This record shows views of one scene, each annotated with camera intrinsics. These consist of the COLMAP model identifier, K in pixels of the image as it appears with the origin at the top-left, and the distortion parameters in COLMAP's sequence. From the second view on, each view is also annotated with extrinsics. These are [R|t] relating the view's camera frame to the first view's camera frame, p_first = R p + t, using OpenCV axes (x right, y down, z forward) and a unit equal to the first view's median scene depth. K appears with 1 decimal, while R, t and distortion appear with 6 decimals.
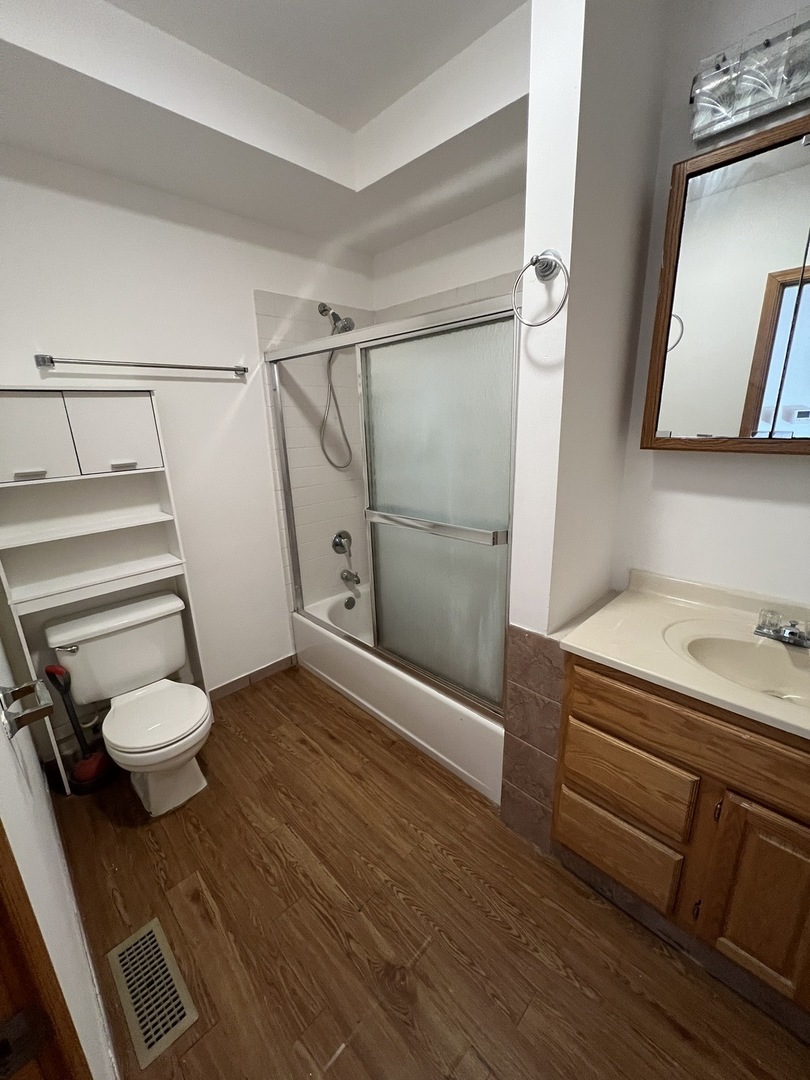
lens RADIAL K [[434.3, 0, 403.7], [0, 434.3, 542.5], [0, 0, 1]] dist [-0.000705, 0.000013]
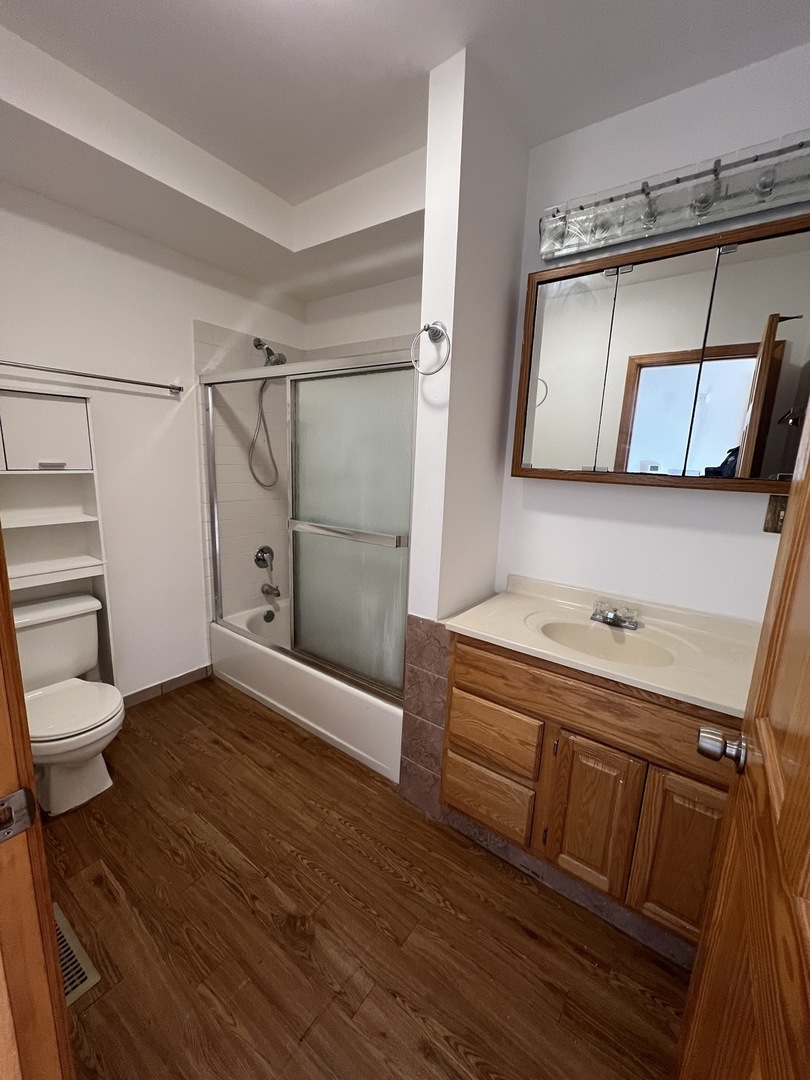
lens RADIAL K [[434.3, 0, 403.7], [0, 434.3, 542.5], [0, 0, 1]] dist [-0.000705, 0.000013]
pose [[0.984847, 0.038628, 0.169066, 0.020736], [-0.023751, 0.995735, -0.089147, 0.093160], [-0.171789, 0.083780, 0.981565, -0.174889]]
